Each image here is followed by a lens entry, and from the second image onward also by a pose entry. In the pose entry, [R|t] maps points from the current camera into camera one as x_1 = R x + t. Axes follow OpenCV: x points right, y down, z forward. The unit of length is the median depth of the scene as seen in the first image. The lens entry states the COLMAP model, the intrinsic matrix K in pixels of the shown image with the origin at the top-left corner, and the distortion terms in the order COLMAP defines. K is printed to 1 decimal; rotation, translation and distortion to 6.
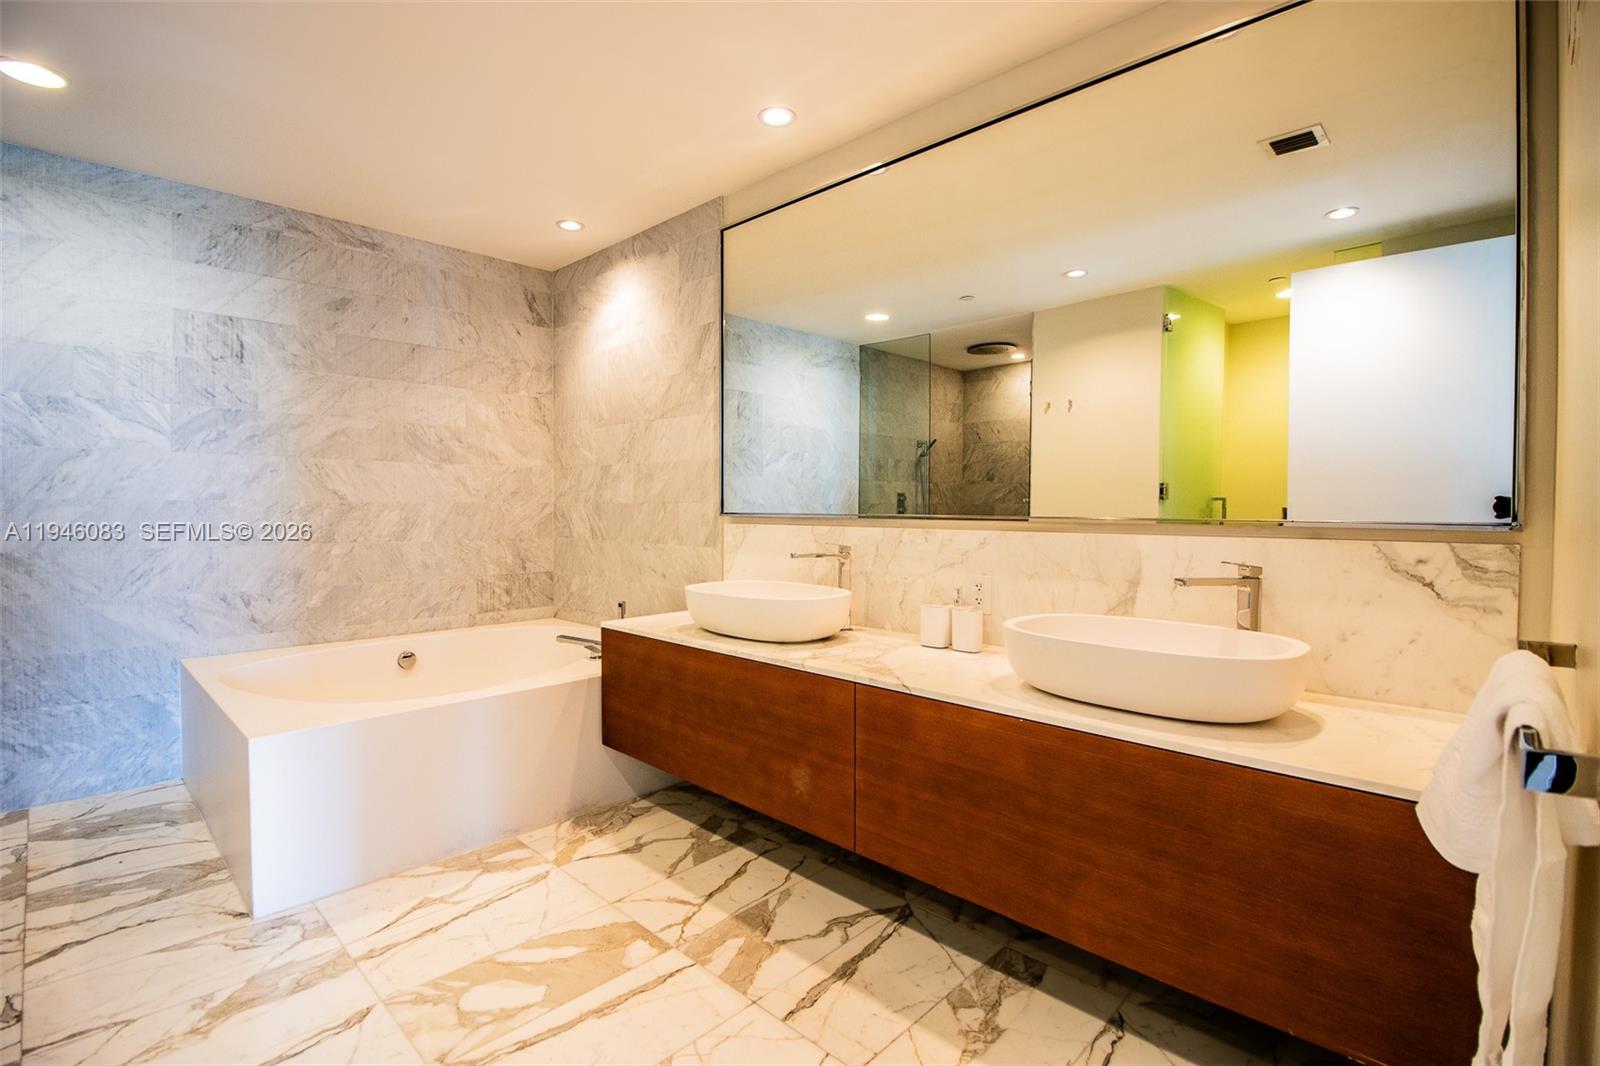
lens RADIAL K [[740.7, 0, 787.0], [0, 740.7, 528.7], [0, 0, 1]] dist [-0.000506, -0.013777]
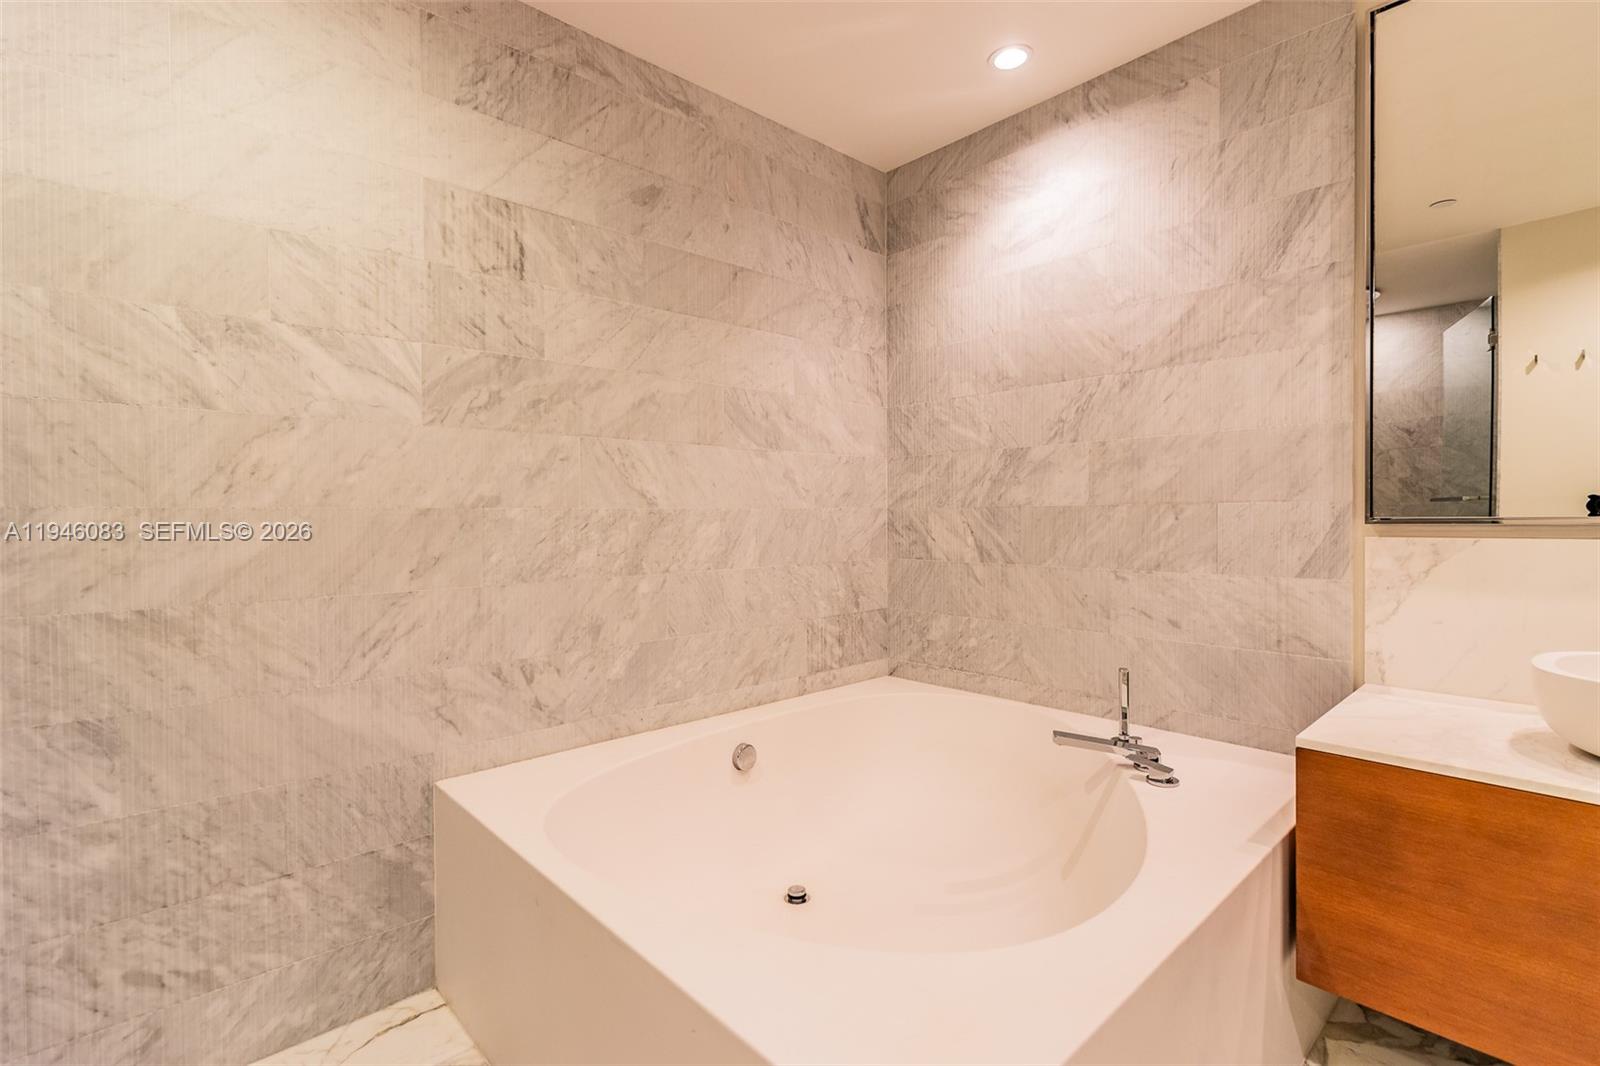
lens RADIAL K [[739.2, 0, 790.7], [0, 739.2, 527.8], [0, 0, 1]] dist [0.002754, -0.000125]
pose [[0.998354, -0.012367, -0.055995, -0.501957], [0.011620, 0.999839, -0.013648, -0.011743], [0.056155, 0.012975, 0.998338, 0.422788]]
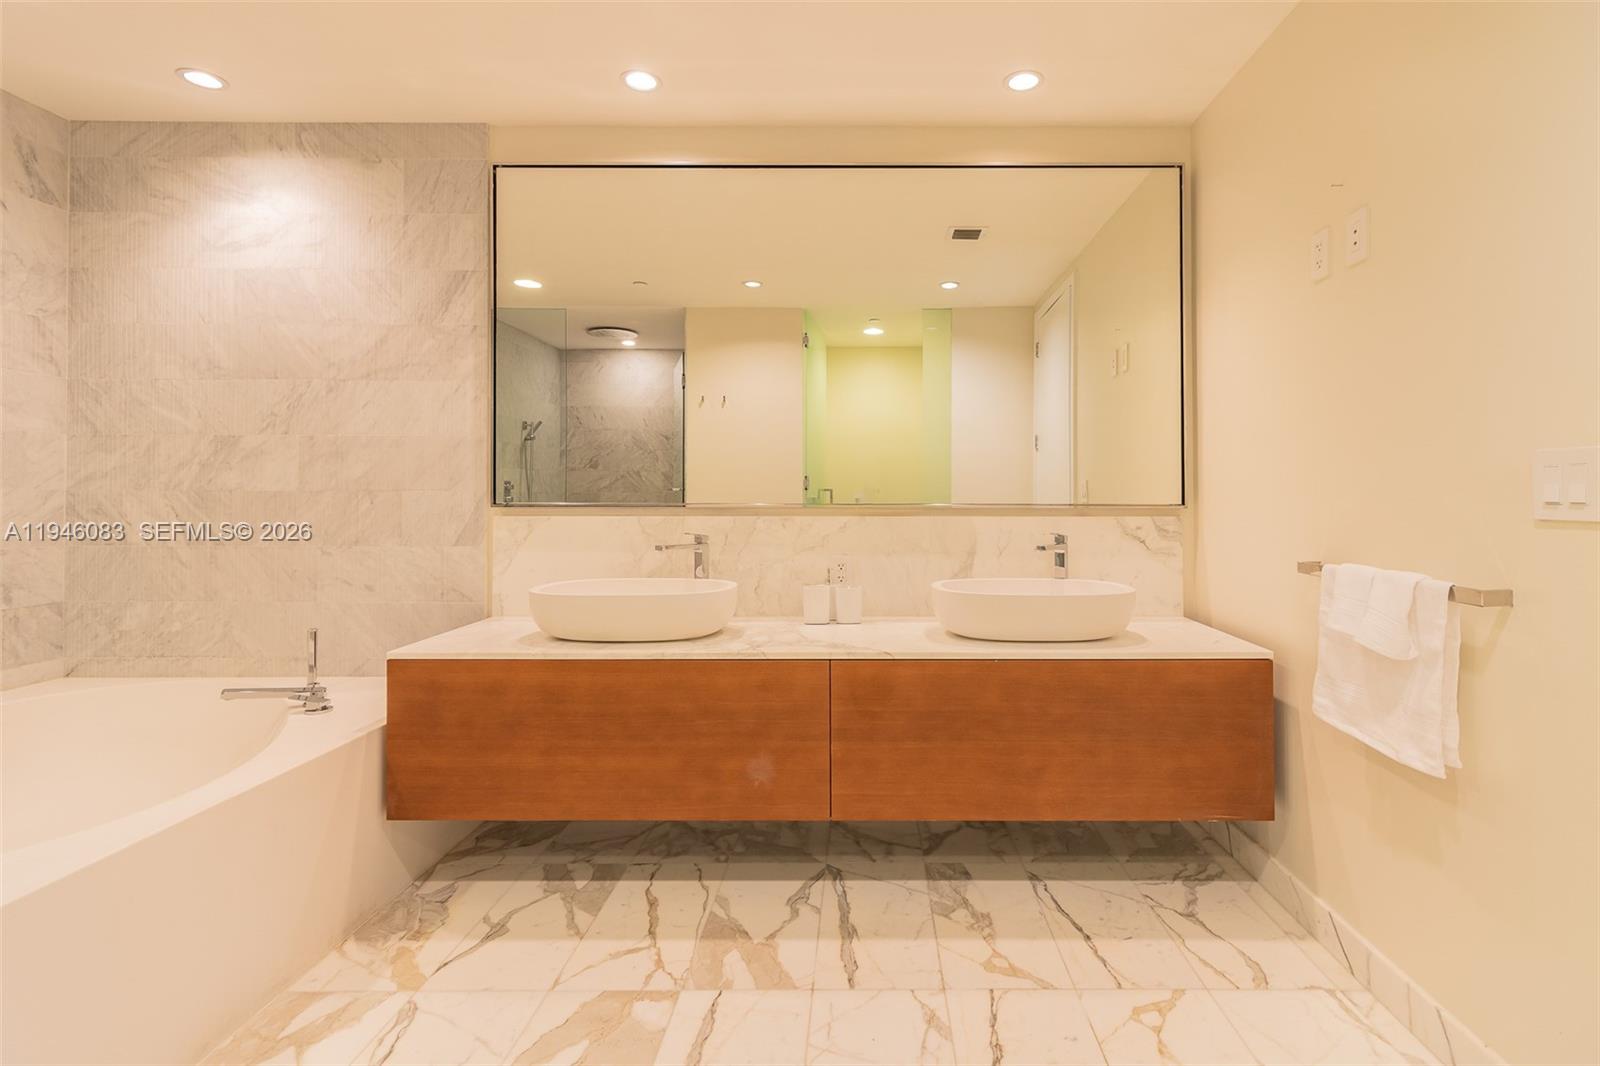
lens RADIAL K [[766.8, 0, 863.9], [0, 766.8, 491.1], [0, 0, 1]] dist [0.003016, 0.000639]
pose [[0.710490, 0.001819, 0.703705, -0.402902], [0.021964, 0.999452, -0.024760, -0.004838], [-0.703365, 0.033047, 0.710060, 0.103693]]
